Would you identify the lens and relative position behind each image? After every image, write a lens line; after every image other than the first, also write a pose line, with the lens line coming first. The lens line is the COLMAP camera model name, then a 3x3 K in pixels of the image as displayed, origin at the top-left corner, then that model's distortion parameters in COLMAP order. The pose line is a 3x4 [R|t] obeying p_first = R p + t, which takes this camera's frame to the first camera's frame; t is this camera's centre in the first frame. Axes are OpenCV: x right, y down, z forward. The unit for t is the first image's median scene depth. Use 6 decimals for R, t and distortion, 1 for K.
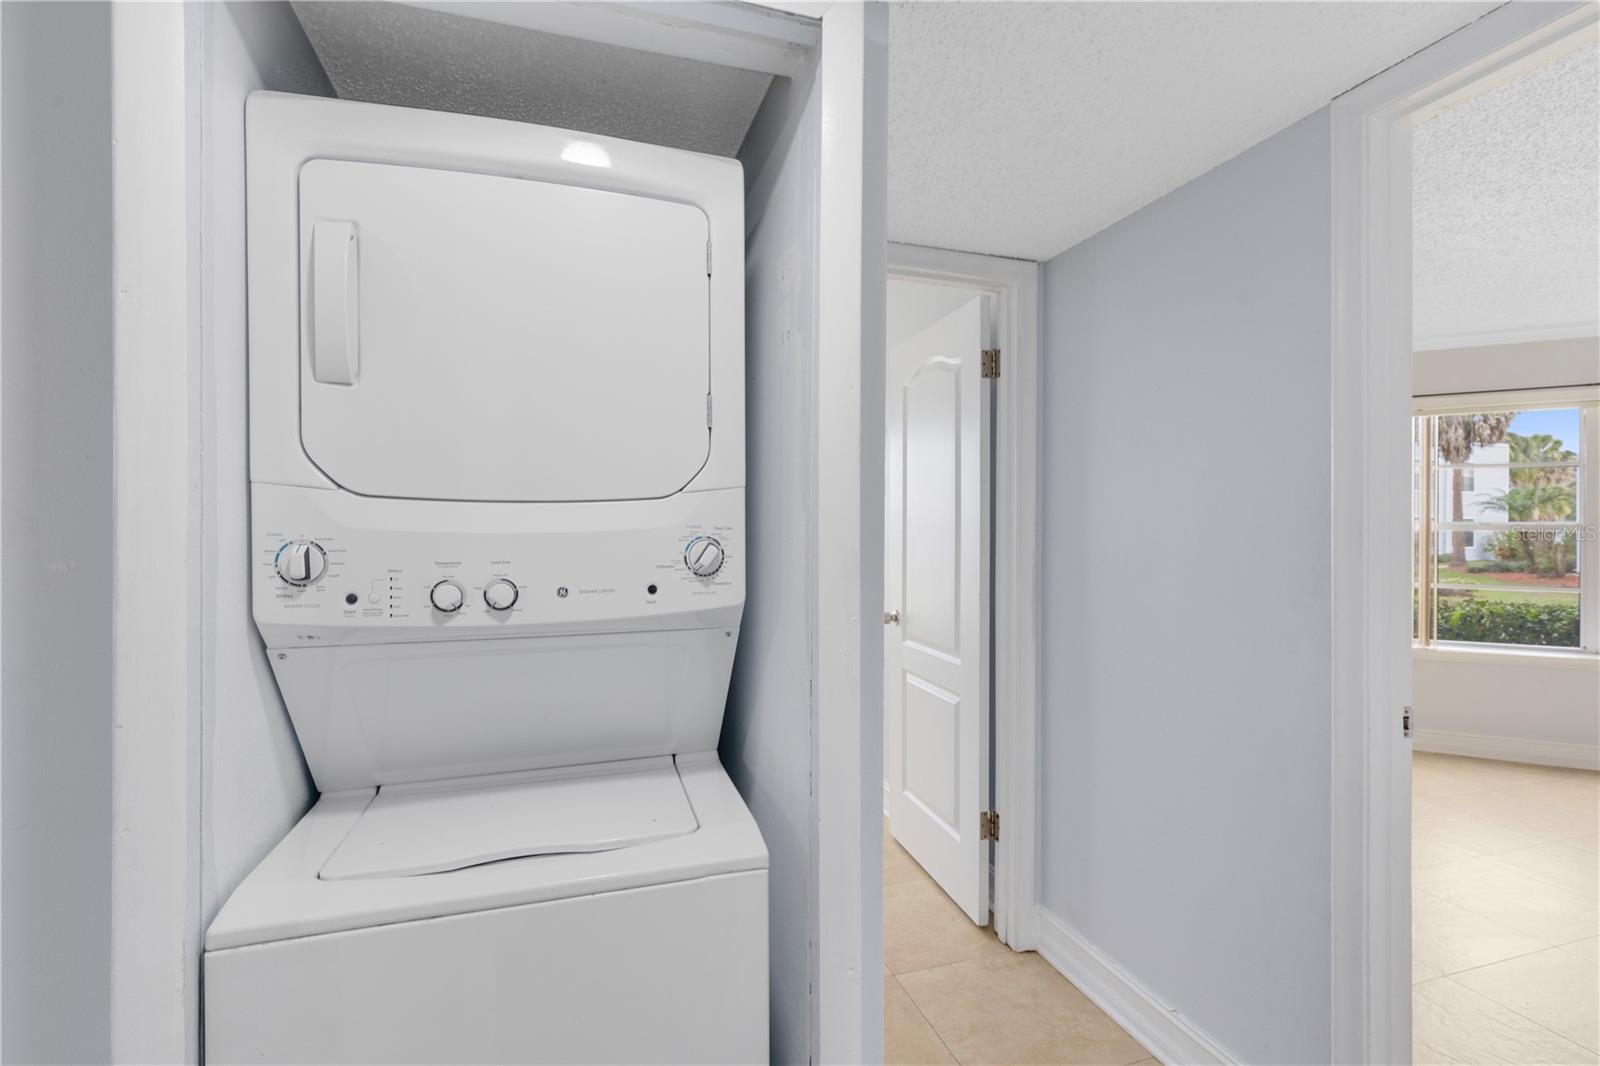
lens RADIAL K [[733.9, 0, 810.8], [0, 733.9, 534.2], [0, 0, 1]] dist [0.006731, -0.001575]
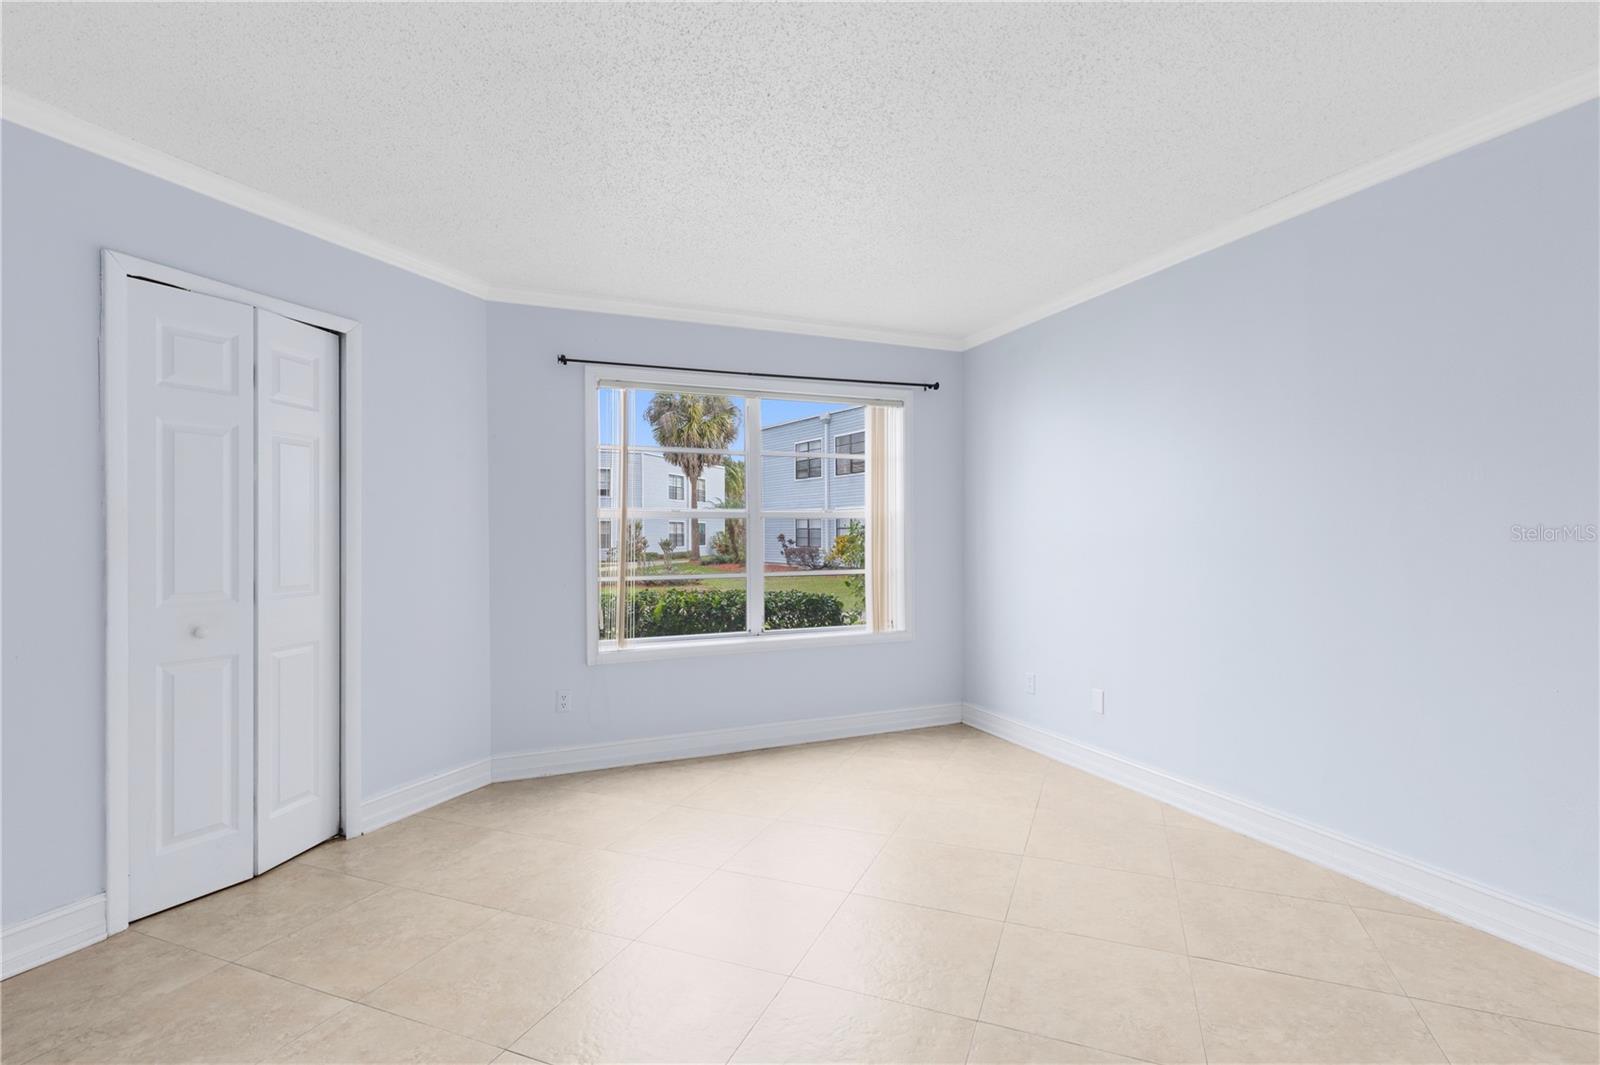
lens RADIAL K [[733.9, 0, 791.7], [0, 733.9, 530.7], [0, 0, 1]] dist [0.006731, -0.001575]
pose [[0.664927, -0.002840, 0.746903, 0.089189], [0.012183, 0.999901, -0.007044, 0.006072], [-0.746809, 0.013784, 0.664895, 0.075322]]
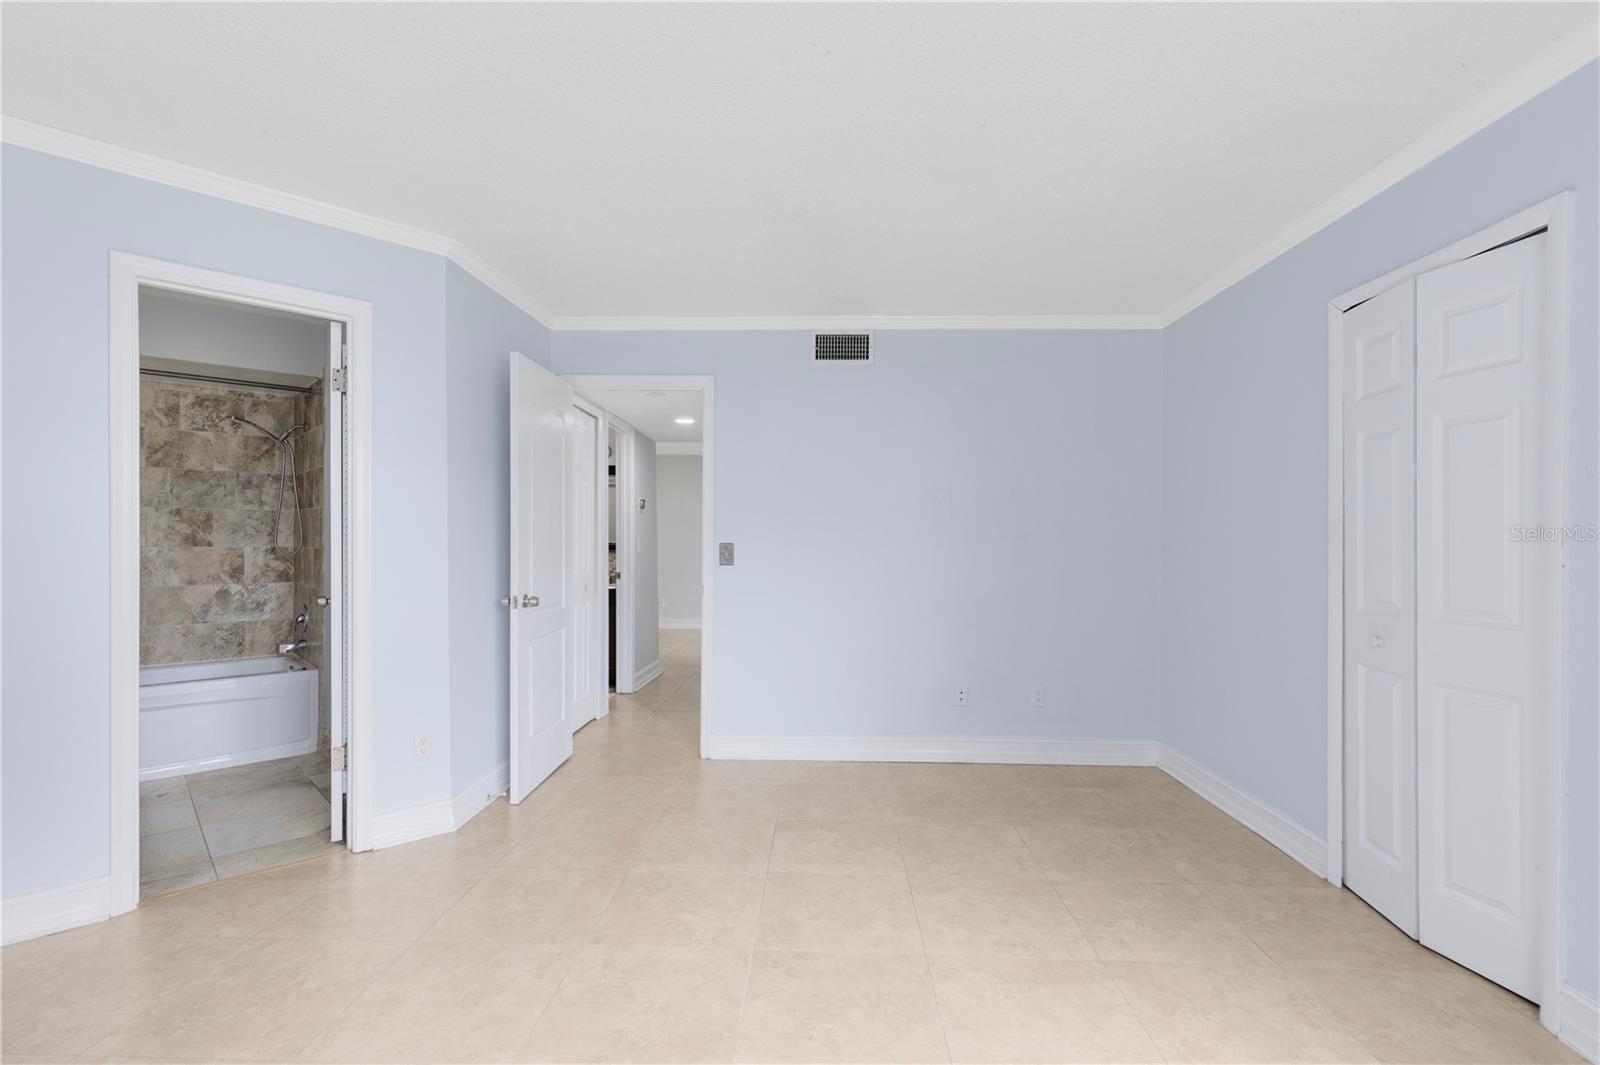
lens RADIAL K [[733.9, 0, 802.6], [0, 733.9, 539.3], [0, 0, 1]] dist [0.006731, -0.001575]
pose [[-0.329842, -0.000429, -0.944036, 0.197119], [-0.019280, 0.999794, 0.006282, 0.006179], [0.943839, 0.020273, -0.329782, 0.143707]]
